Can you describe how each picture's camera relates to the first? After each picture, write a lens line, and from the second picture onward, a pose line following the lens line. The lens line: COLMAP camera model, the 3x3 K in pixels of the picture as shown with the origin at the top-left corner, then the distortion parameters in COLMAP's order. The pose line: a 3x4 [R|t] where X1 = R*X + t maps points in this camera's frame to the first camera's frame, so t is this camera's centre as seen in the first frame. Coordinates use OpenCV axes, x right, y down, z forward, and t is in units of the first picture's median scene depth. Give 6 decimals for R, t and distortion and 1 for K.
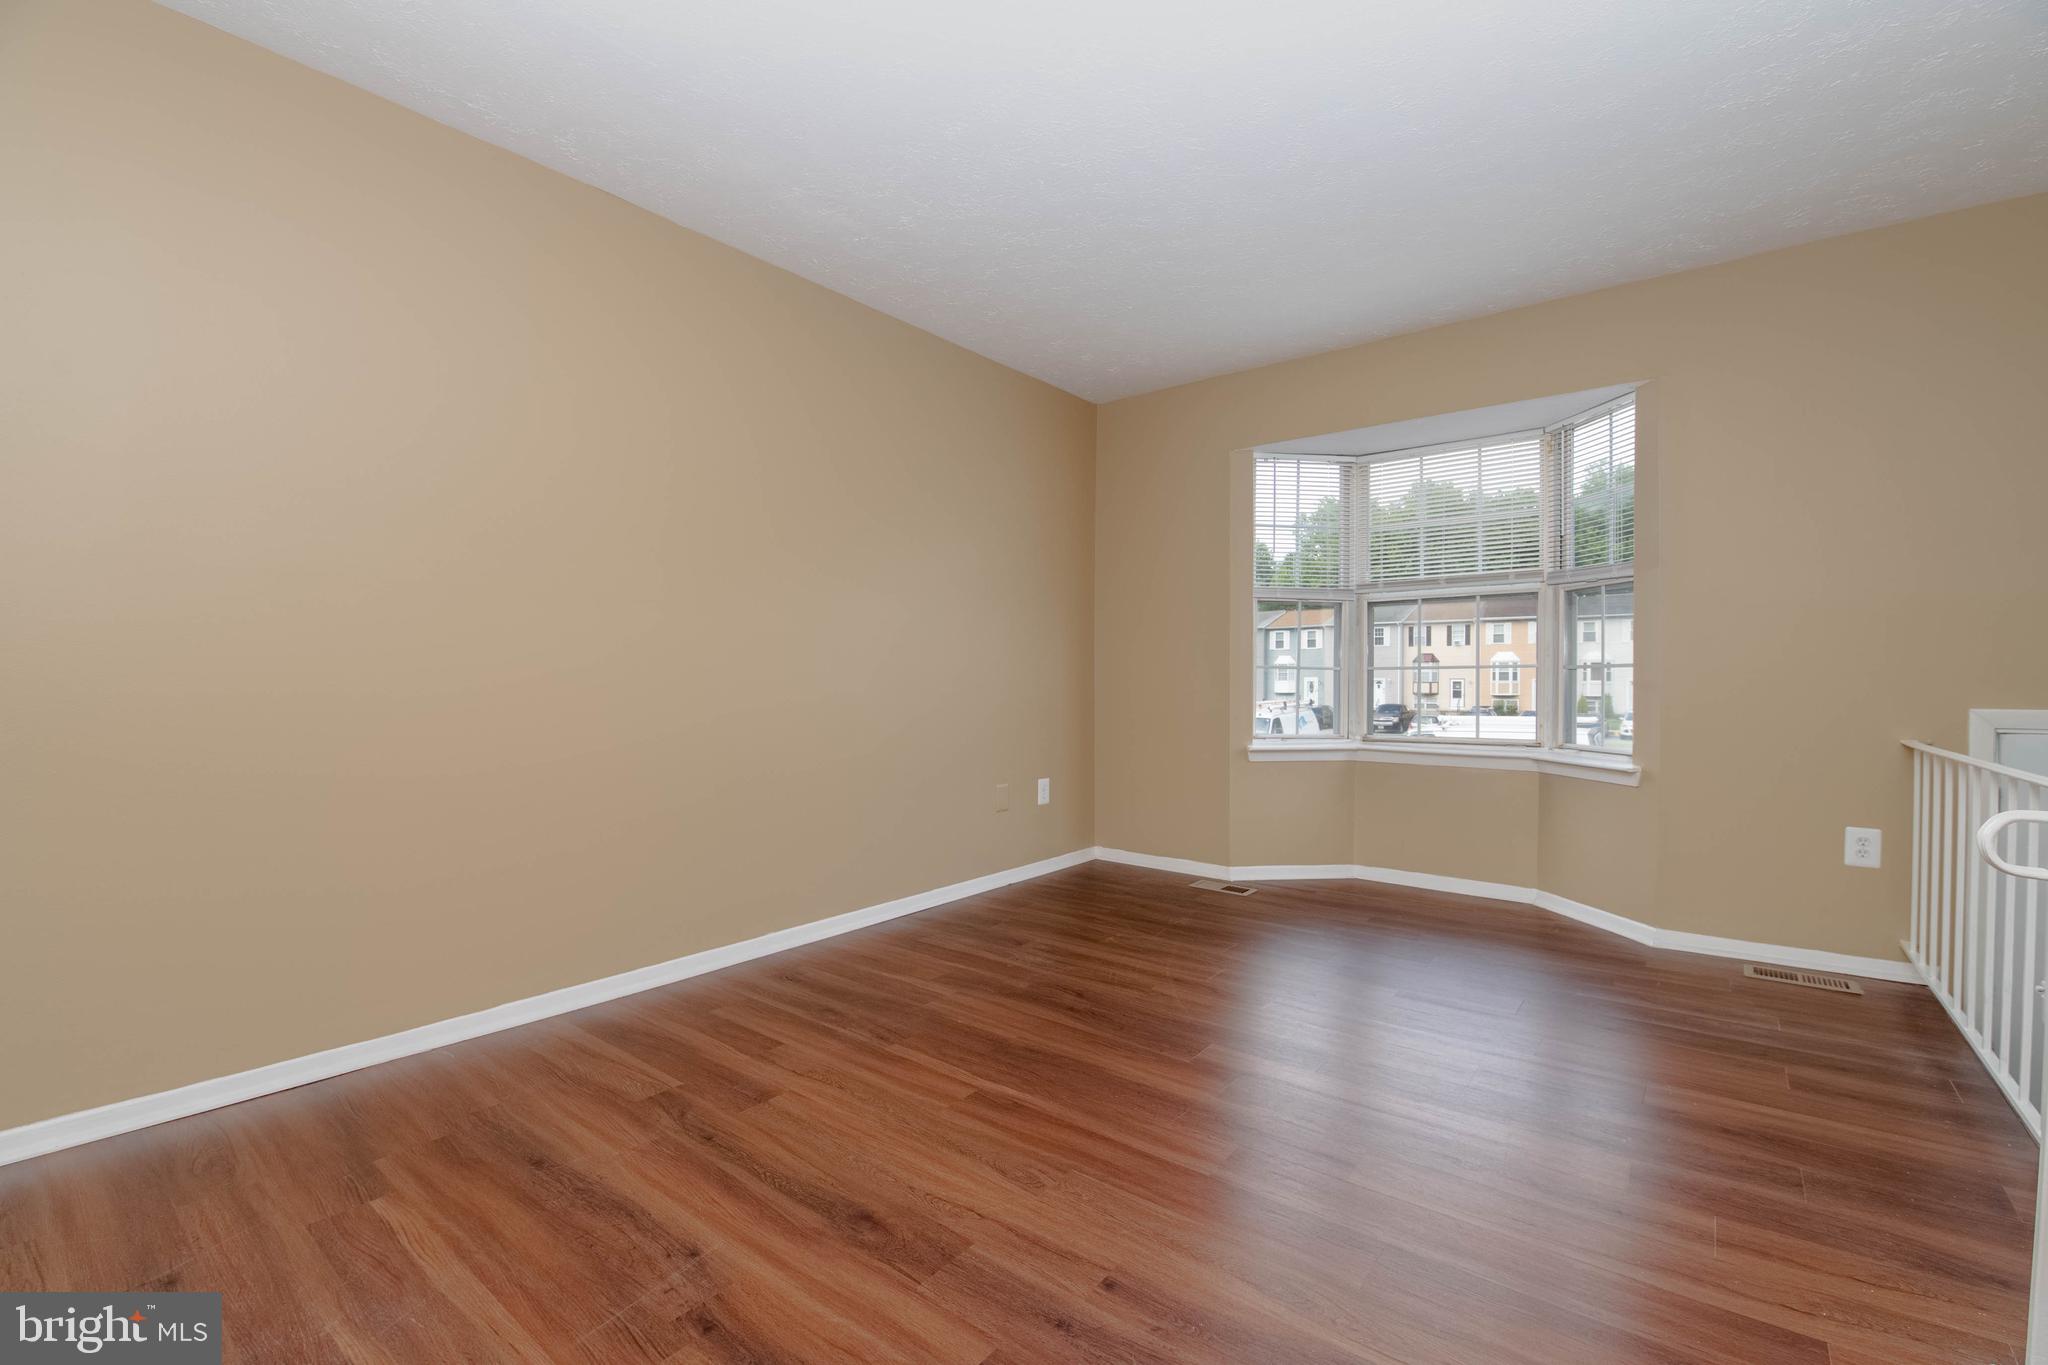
lens RADIAL K [[869.3, 0, 1041.0], [0, 869.3, 690.9], [0, 0, 1]] dist [-0.019804, -0.000396]
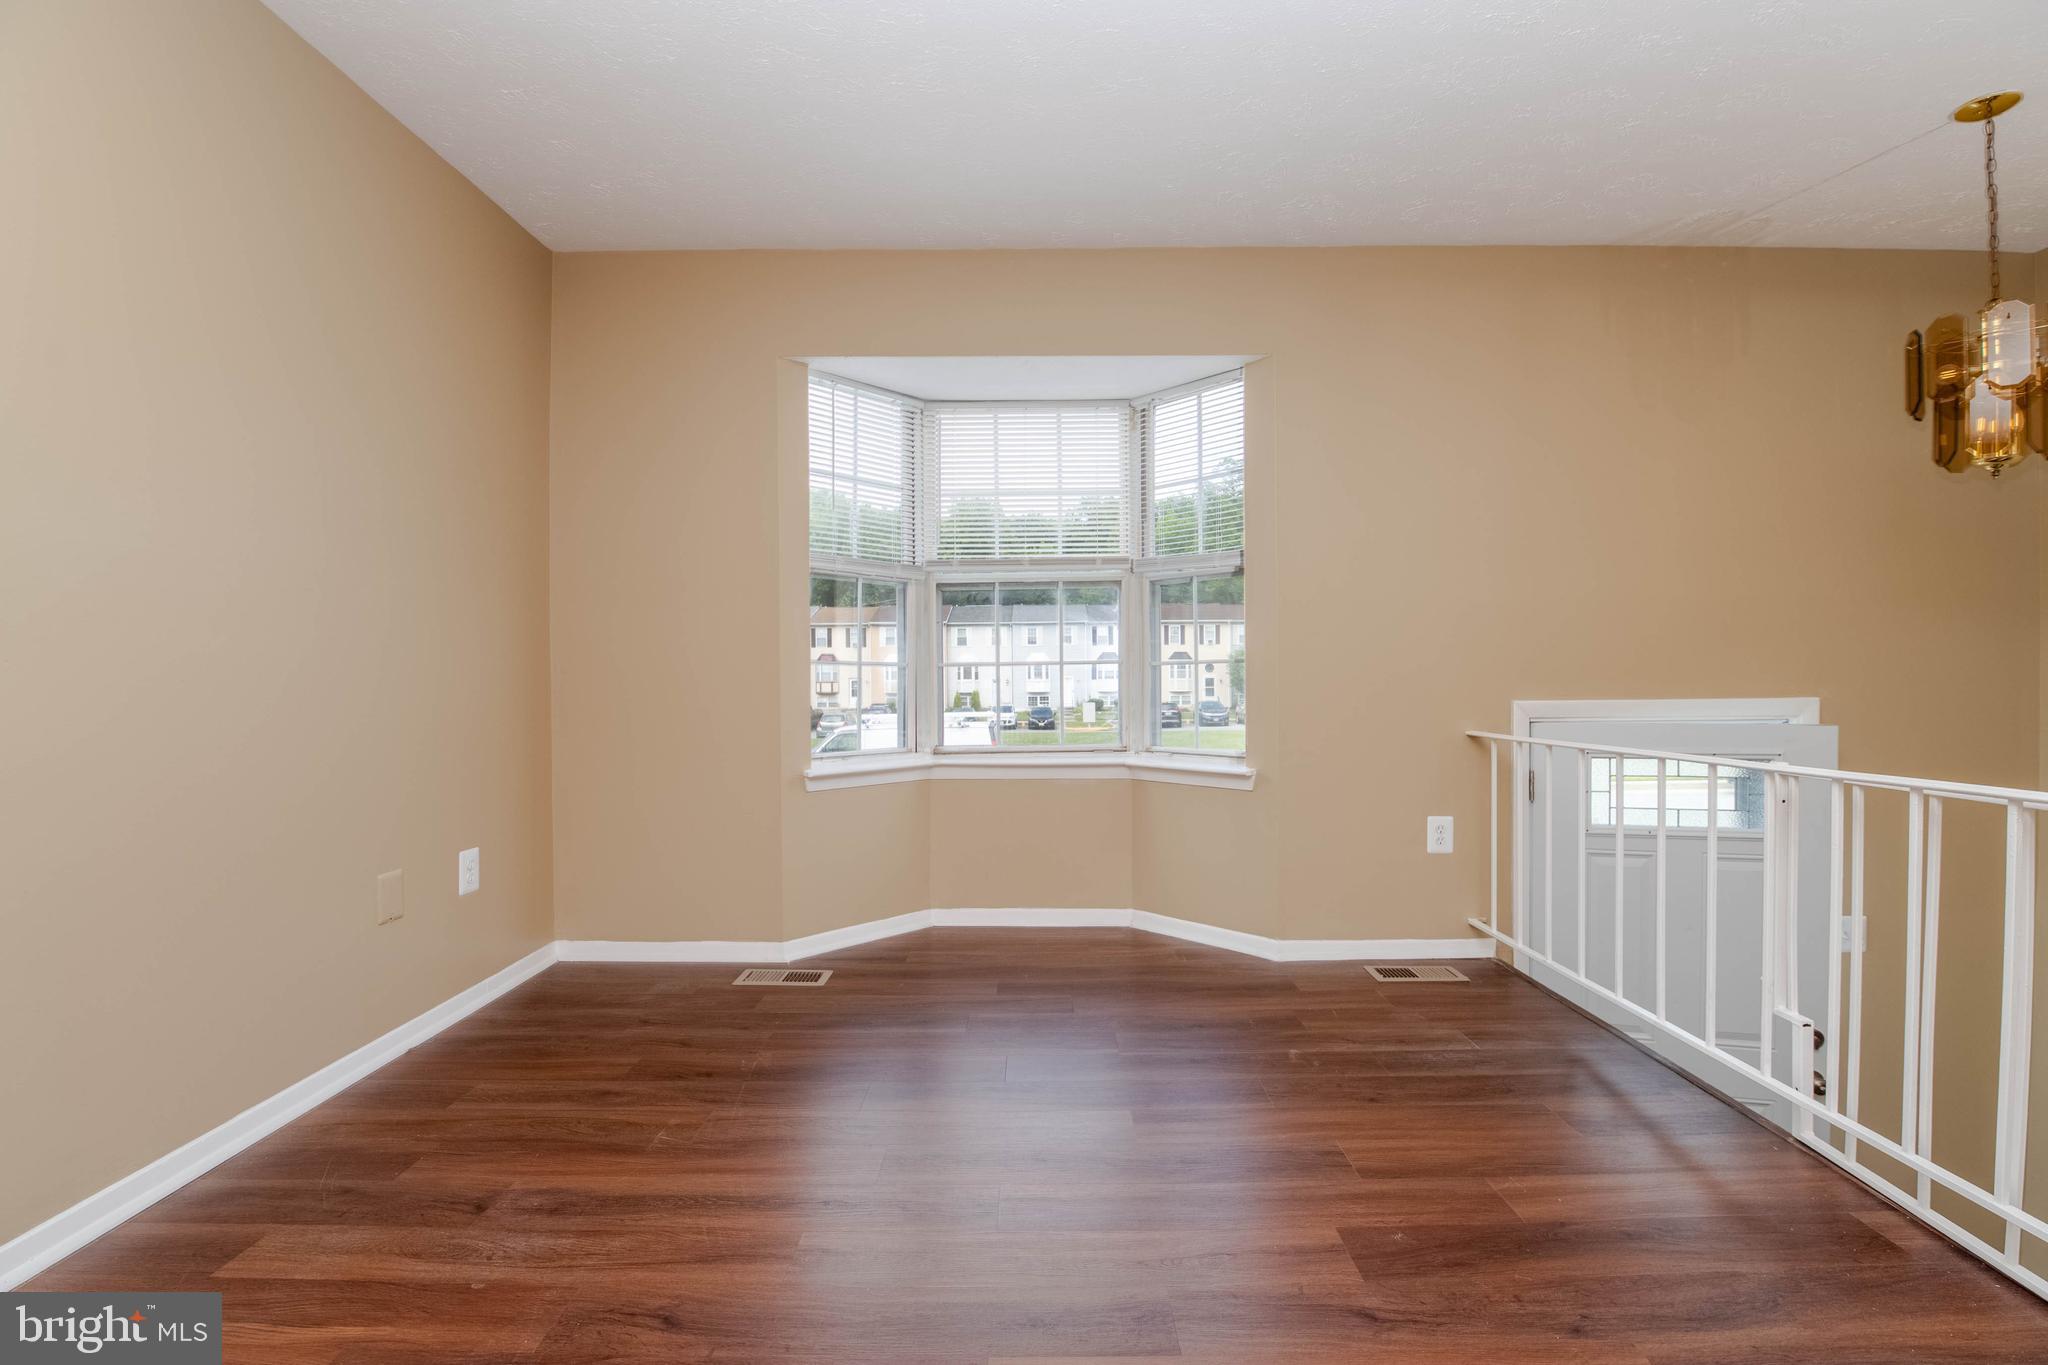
lens RADIAL K [[873.7, 0, 1036.1], [0, 873.7, 685.4], [0, 0, 1]] dist [-0.000931, -0.010583]
pose [[0.788002, -0.010612, 0.615581, -0.069911], [0.014851, 0.999888, -0.001774, -0.004663], [-0.615493, 0.010540, 0.788072, 0.368012]]
